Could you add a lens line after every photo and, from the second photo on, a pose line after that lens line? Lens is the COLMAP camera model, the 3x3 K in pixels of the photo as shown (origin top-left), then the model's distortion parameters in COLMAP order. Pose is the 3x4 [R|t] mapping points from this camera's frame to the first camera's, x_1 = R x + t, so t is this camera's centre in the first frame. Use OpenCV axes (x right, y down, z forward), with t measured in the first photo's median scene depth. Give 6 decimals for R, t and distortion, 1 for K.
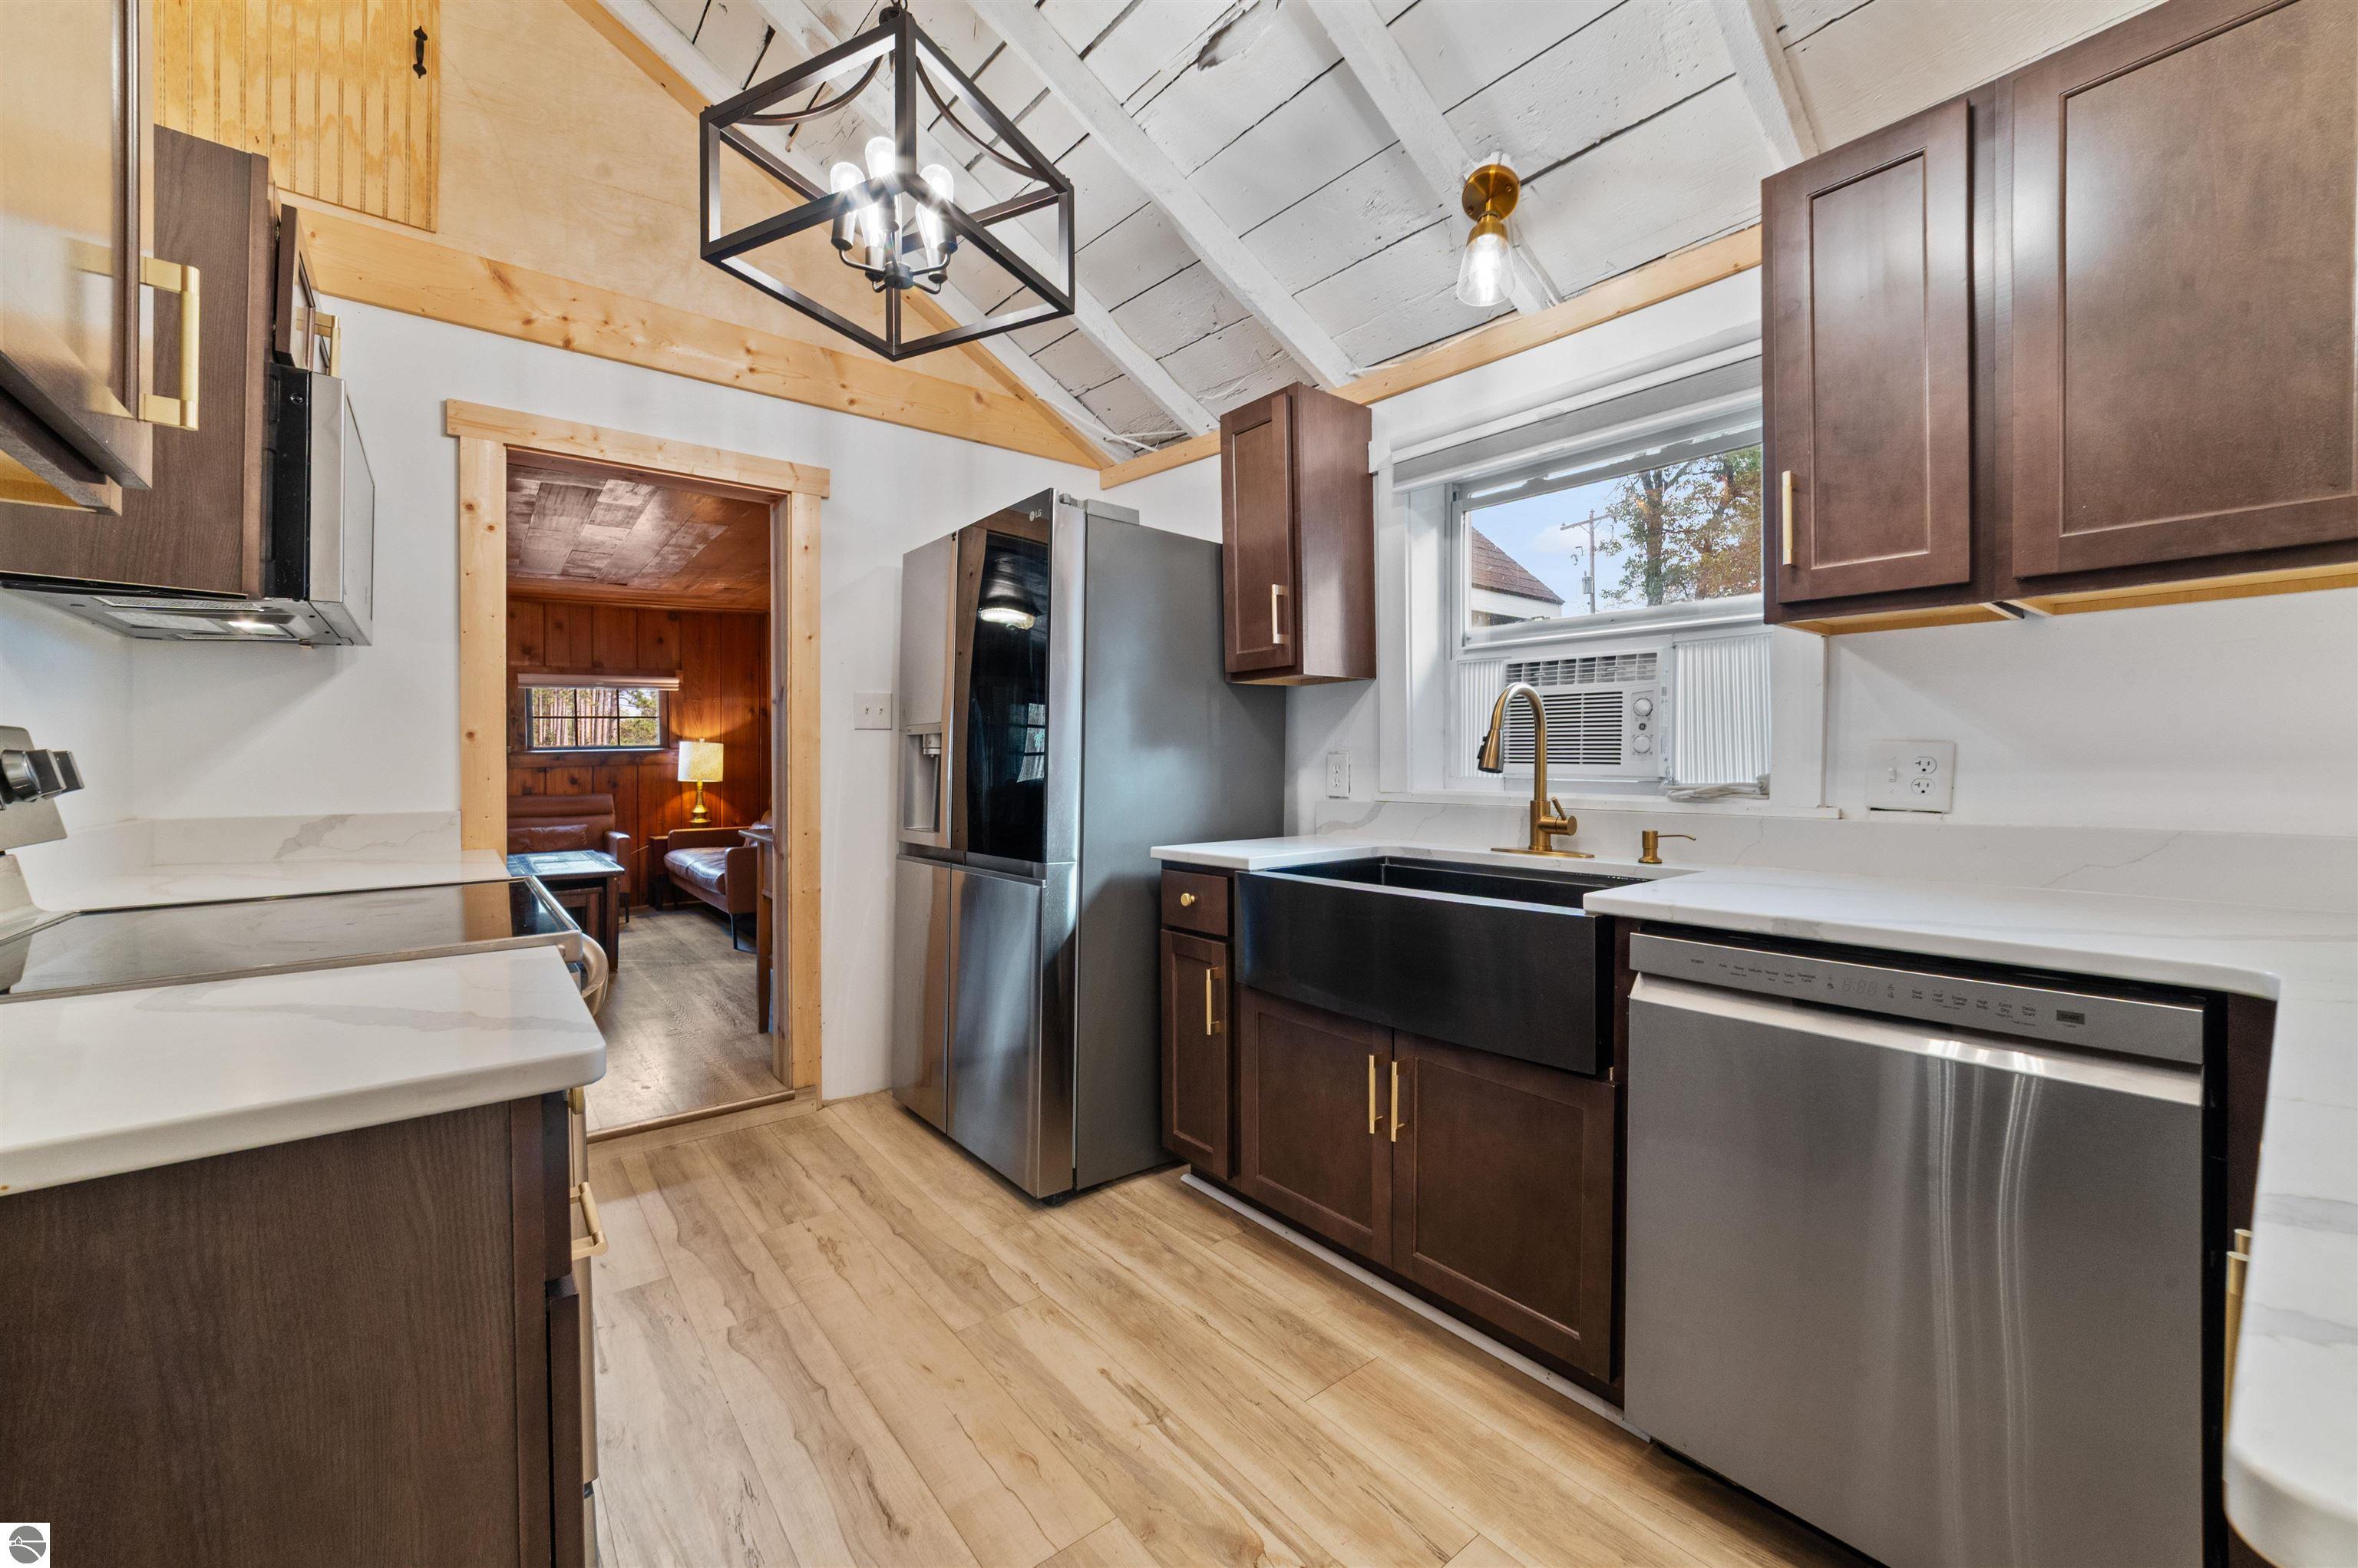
lens RADIAL K [[932.2, 0, 1177.9], [0, 932.2, 746.0], [0, 0, 1]] dist [-0.002199, 0.000009]
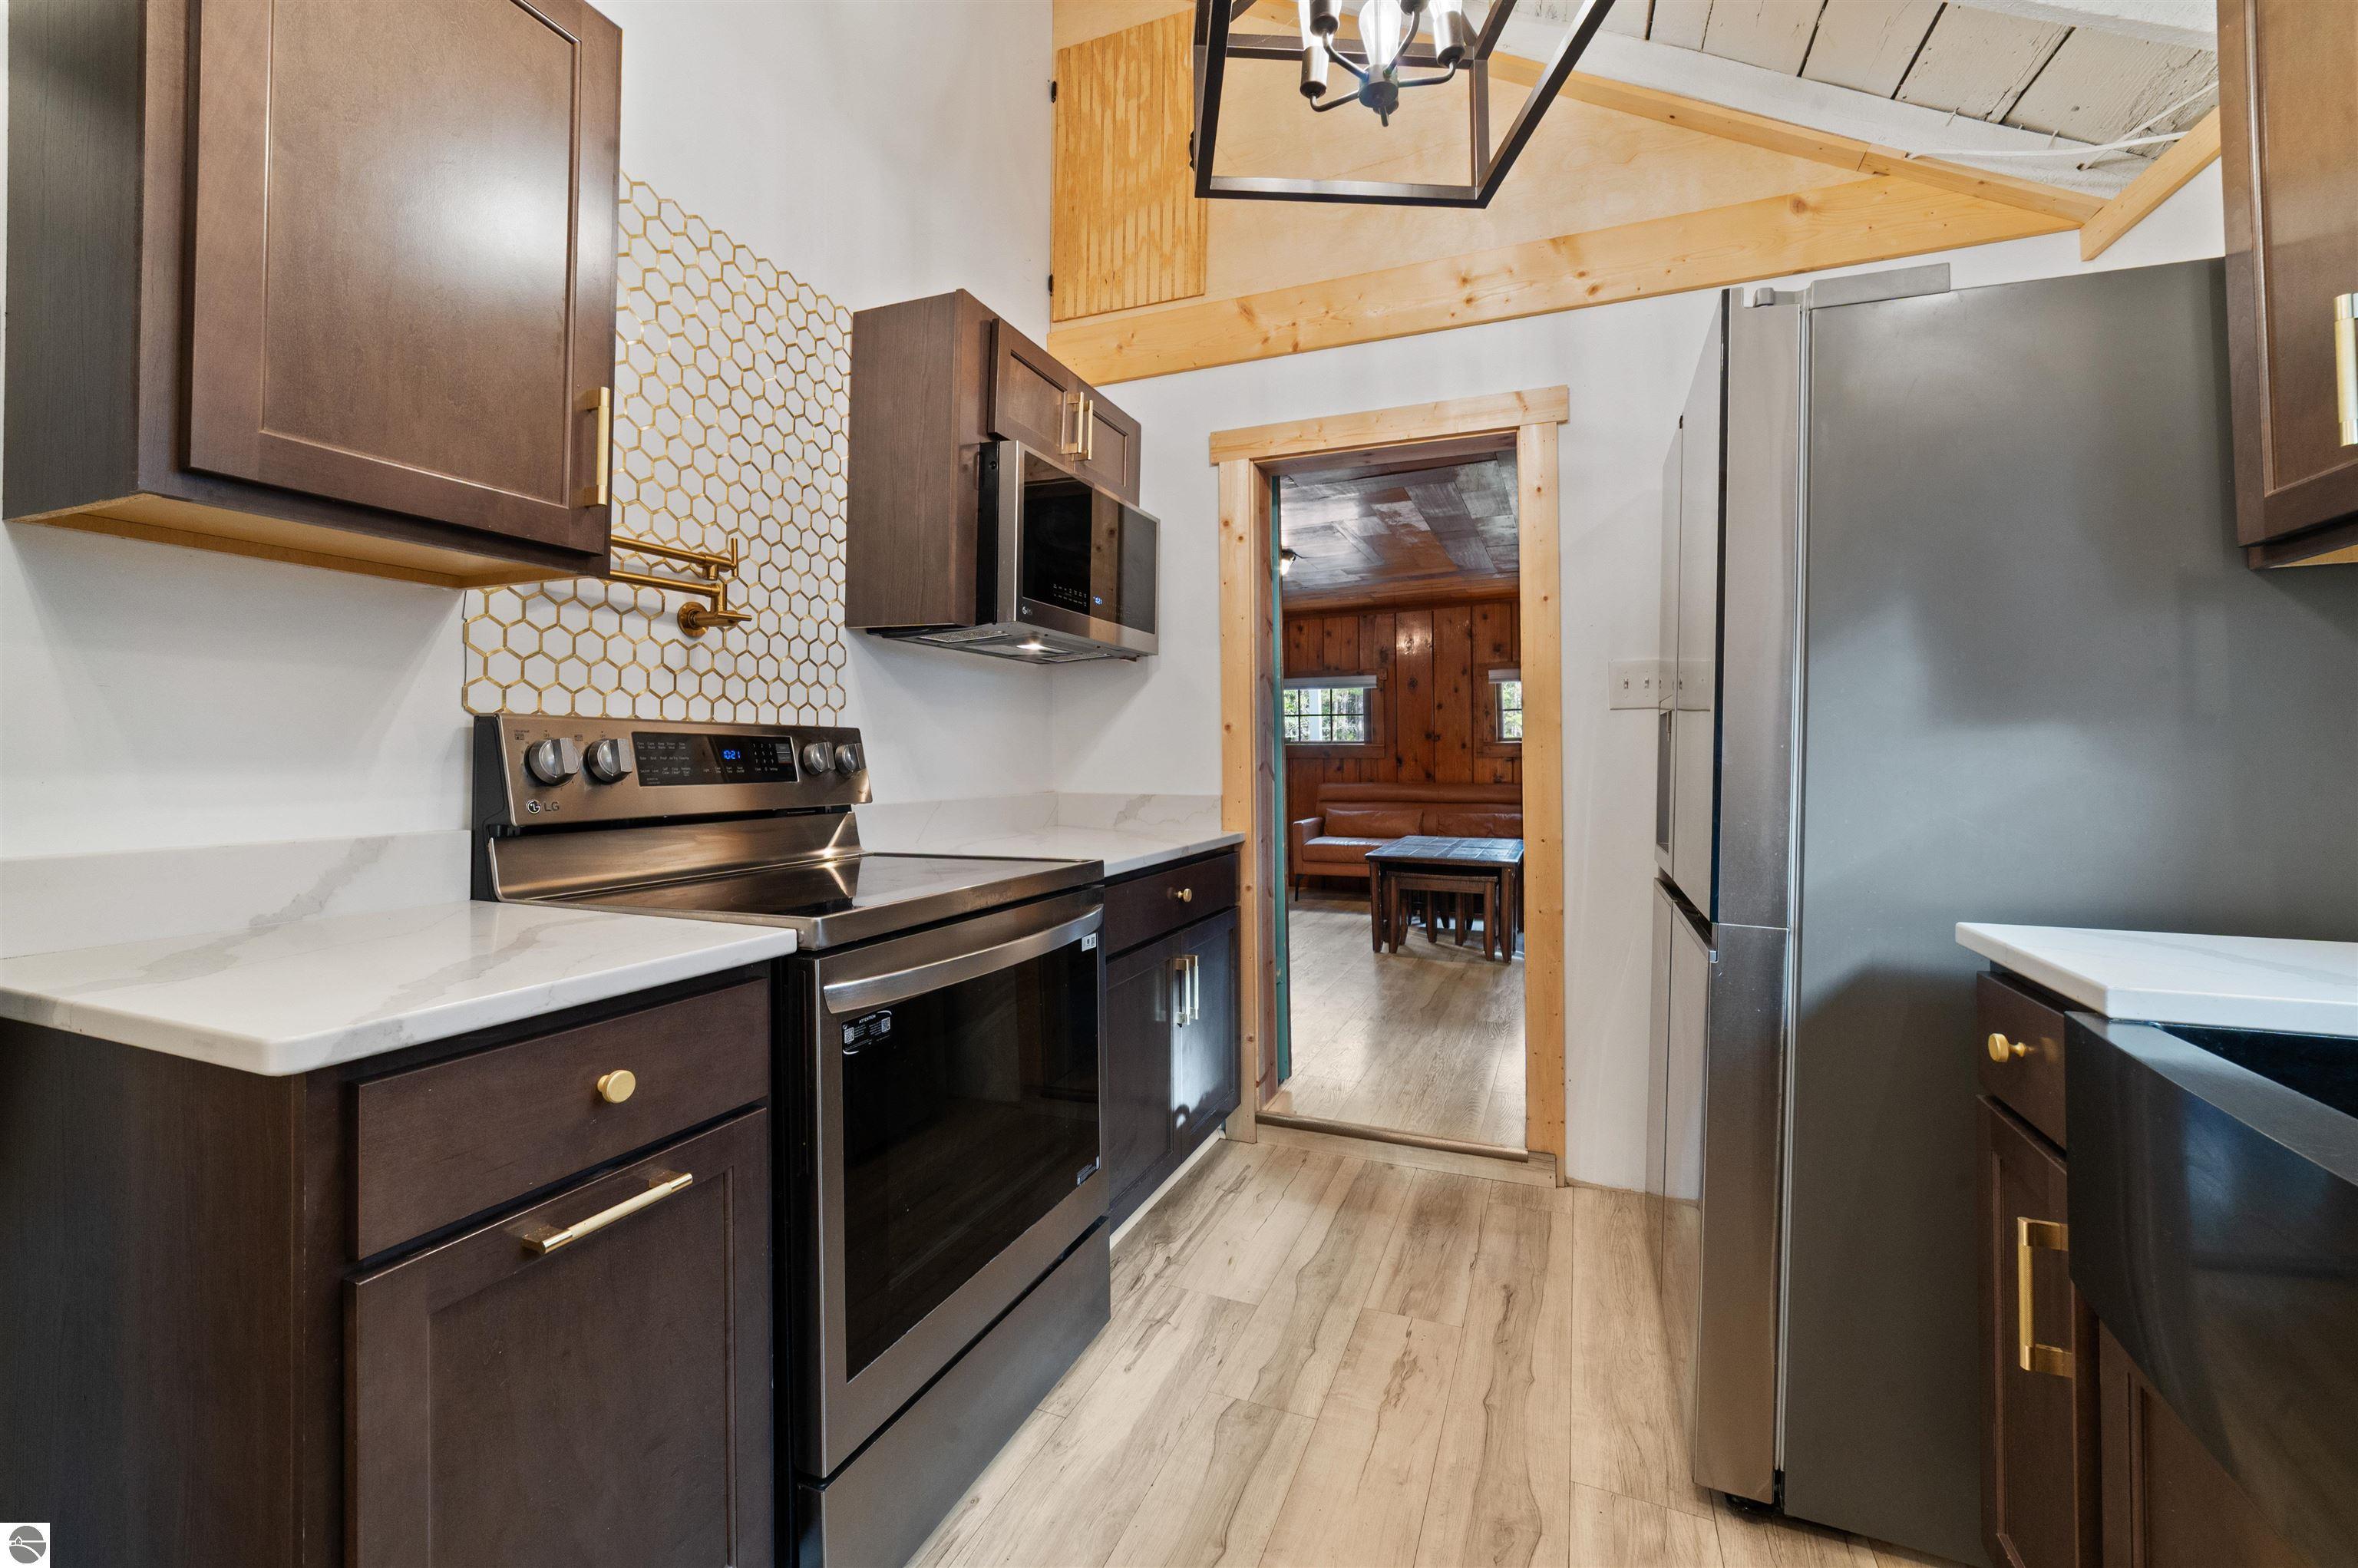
lens RADIAL K [[954.2, 0, 1187.3], [0, 954.2, 730.4], [0, 0, 1]] dist [-0.010183, 0.000304]
pose [[0.493600, -0.019880, -0.869462, 0.210113], [0.014898, 0.999785, -0.014403, 0.007480], [0.869562, -0.005844, 0.493790, 0.392056]]
